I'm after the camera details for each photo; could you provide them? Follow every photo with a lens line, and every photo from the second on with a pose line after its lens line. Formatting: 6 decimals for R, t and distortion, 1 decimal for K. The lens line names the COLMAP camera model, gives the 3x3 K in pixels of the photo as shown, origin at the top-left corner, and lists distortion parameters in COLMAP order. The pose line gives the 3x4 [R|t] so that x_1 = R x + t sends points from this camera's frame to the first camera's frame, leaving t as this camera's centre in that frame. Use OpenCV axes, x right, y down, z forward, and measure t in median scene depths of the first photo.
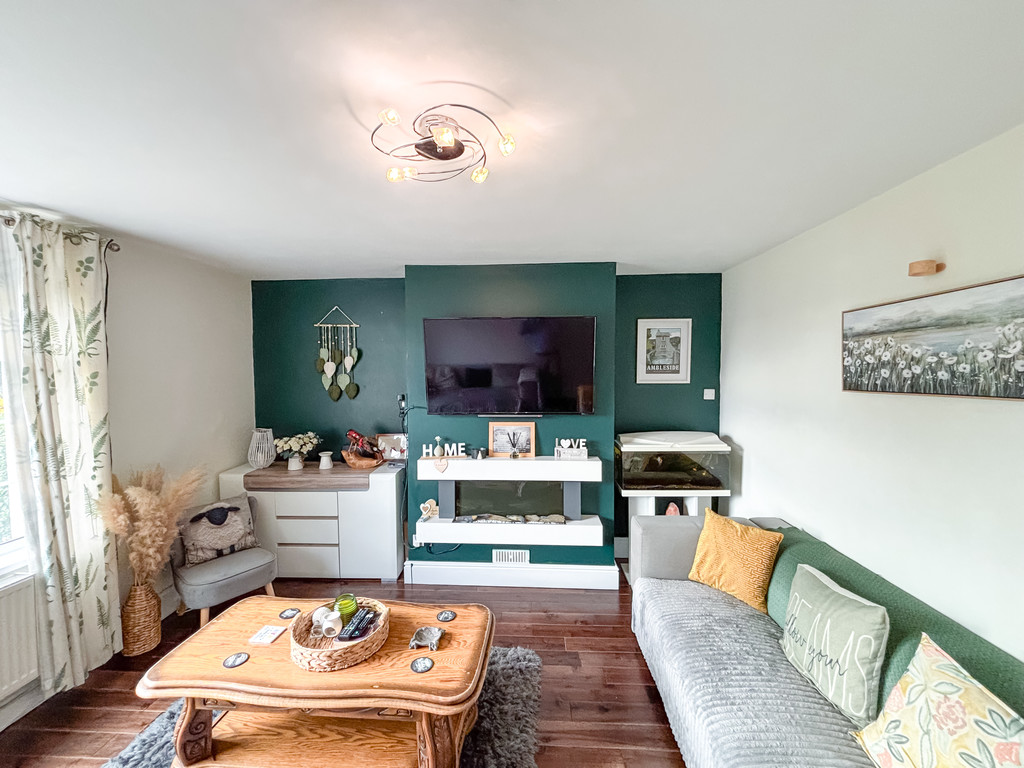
lens RADIAL K [[413.8, 0, 512.9], [0, 413.8, 381.8], [0, 0, 1]] dist [0.007470, -0.002492]
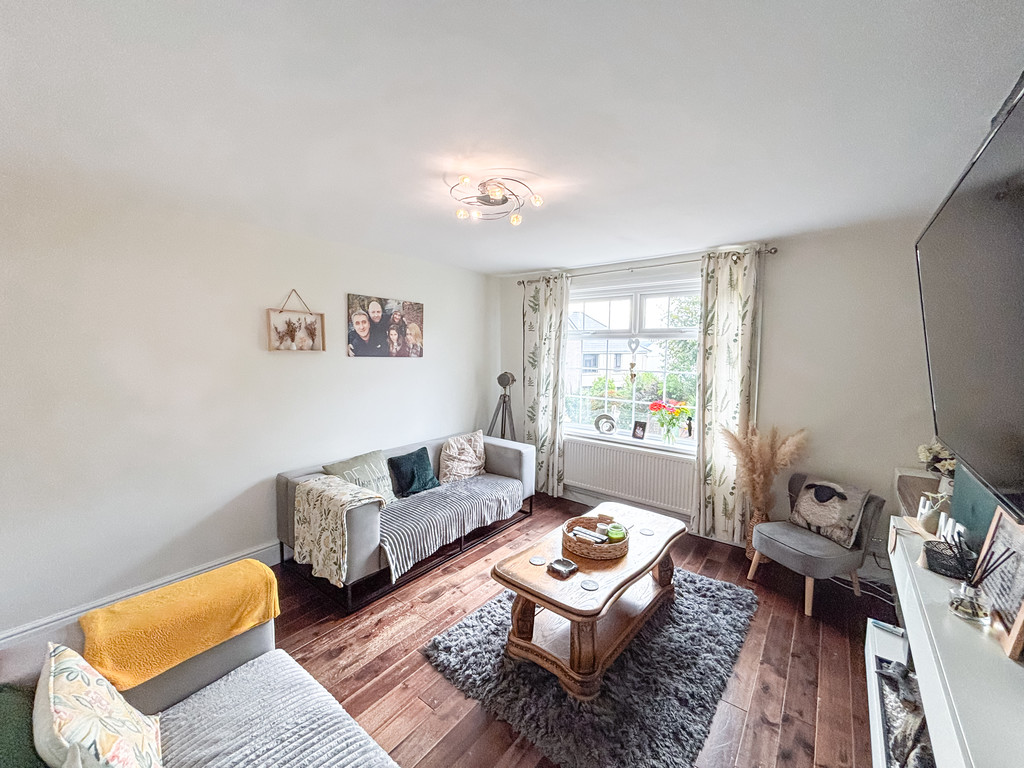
lens RADIAL K [[413.8, 0, 503.5], [0, 413.8, 380.7], [0, 0, 1]] dist [0.007470, -0.002492]
pose [[-0.589256, 0.069640, -0.804940, 0.478430], [-0.029355, 0.993775, 0.107466, -0.026379], [0.807413, 0.086954, -0.583543, 0.868588]]
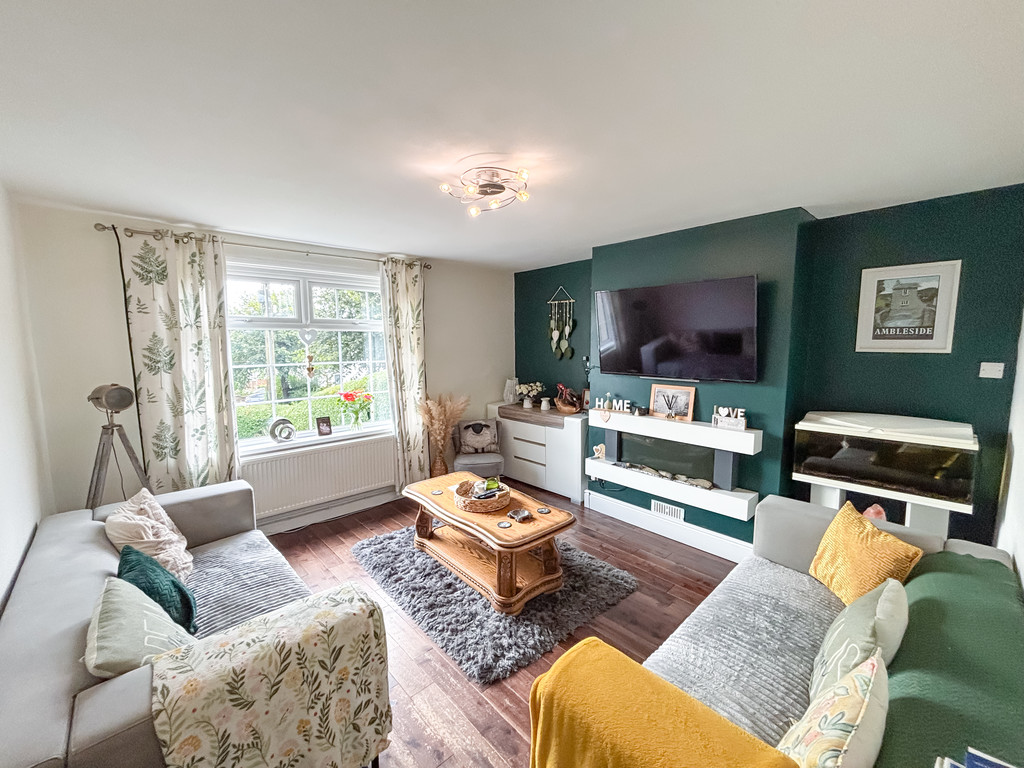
lens RADIAL K [[413.8, 0, 516.2], [0, 413.8, 383.3], [0, 0, 1]] dist [0.007470, -0.002492]
pose [[0.720179, 0.074412, -0.689786, 0.445850], [-0.020902, 0.996107, 0.085634, 0.010821], [0.693473, -0.047254, 0.718931, -0.030847]]
